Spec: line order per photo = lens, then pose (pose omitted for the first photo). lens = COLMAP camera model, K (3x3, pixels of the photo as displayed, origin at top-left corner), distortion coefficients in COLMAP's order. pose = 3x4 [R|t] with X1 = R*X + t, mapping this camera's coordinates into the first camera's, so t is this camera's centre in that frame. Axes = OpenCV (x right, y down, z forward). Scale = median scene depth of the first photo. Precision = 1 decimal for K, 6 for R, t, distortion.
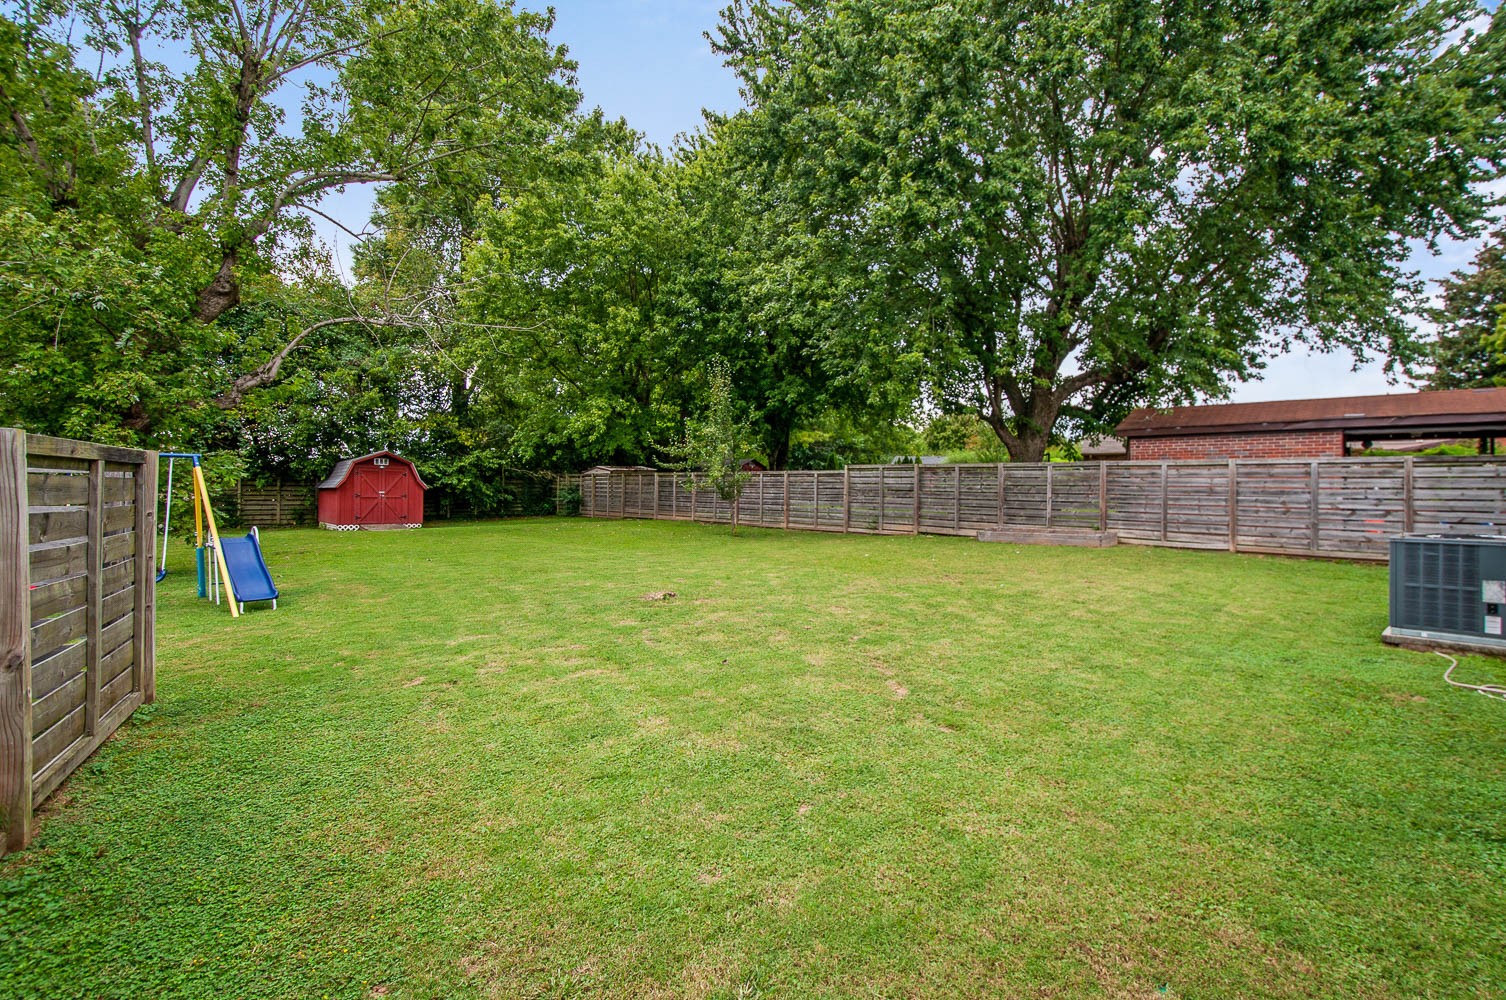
lens RADIAL K [[677.2, 0, 806.1], [0, 677.2, 493.4], [0, 0, 1]] dist [0.002055, 0.000497]
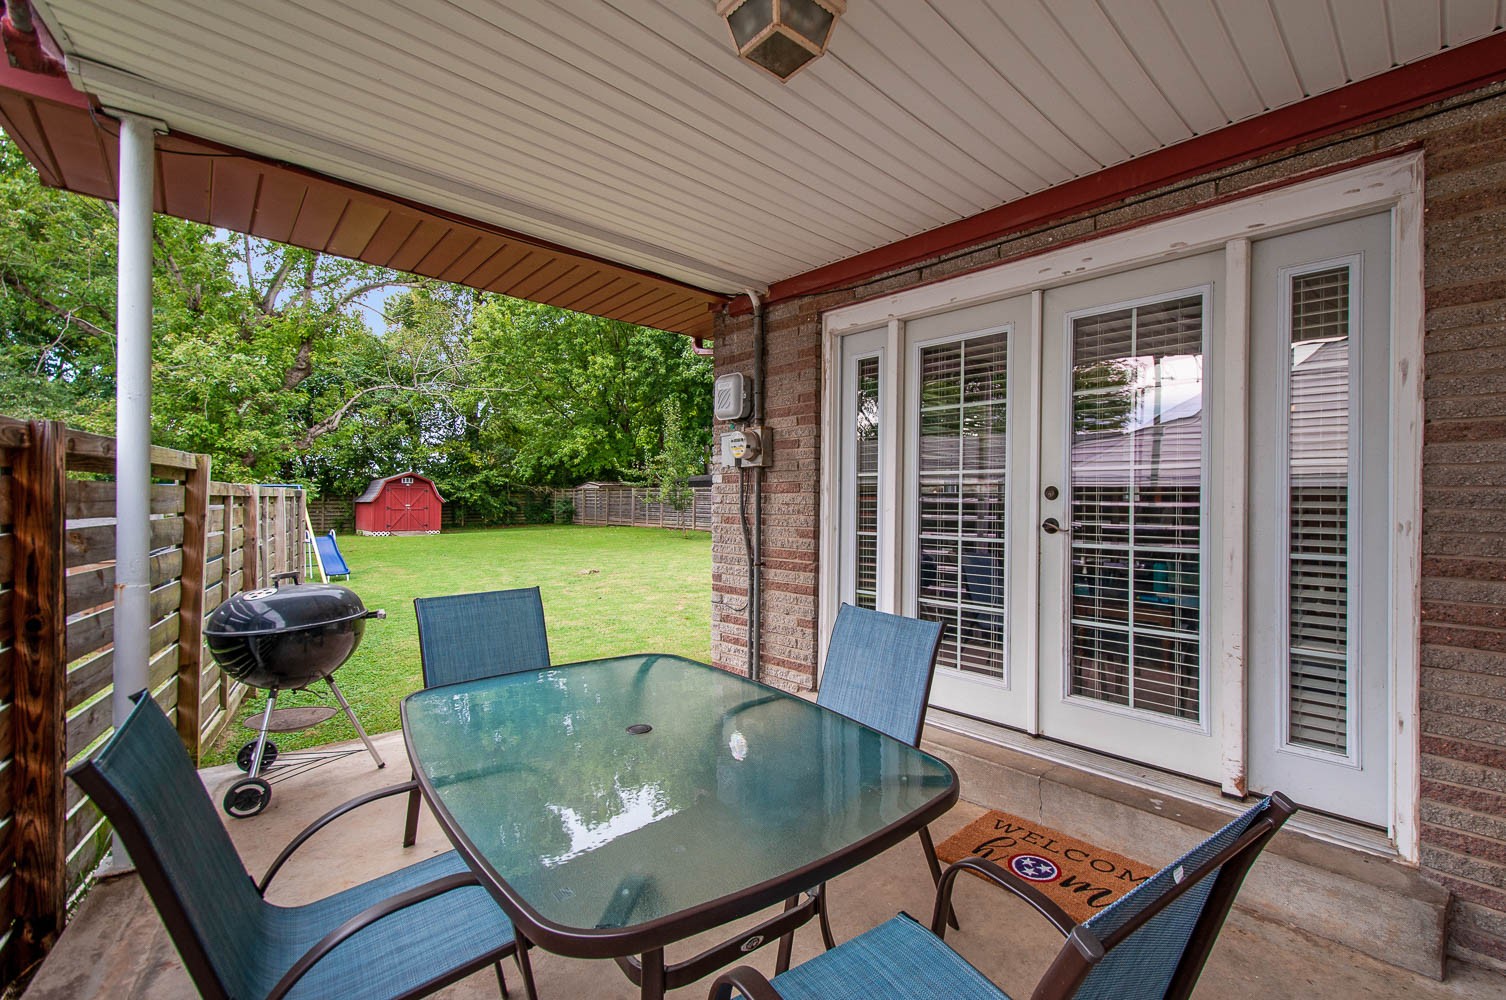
lens RADIAL K [[631.2, 0, 800.2], [0, 631.2, 499.5], [0, 0, 1]] dist [-0.001013, -0.000295]
pose [[0.999988, -0.004804, 0.001089, 0.086678], [0.004809, 0.999974, -0.005423, -0.002558], [-0.001063, 0.005429, 0.999985, -0.148593]]
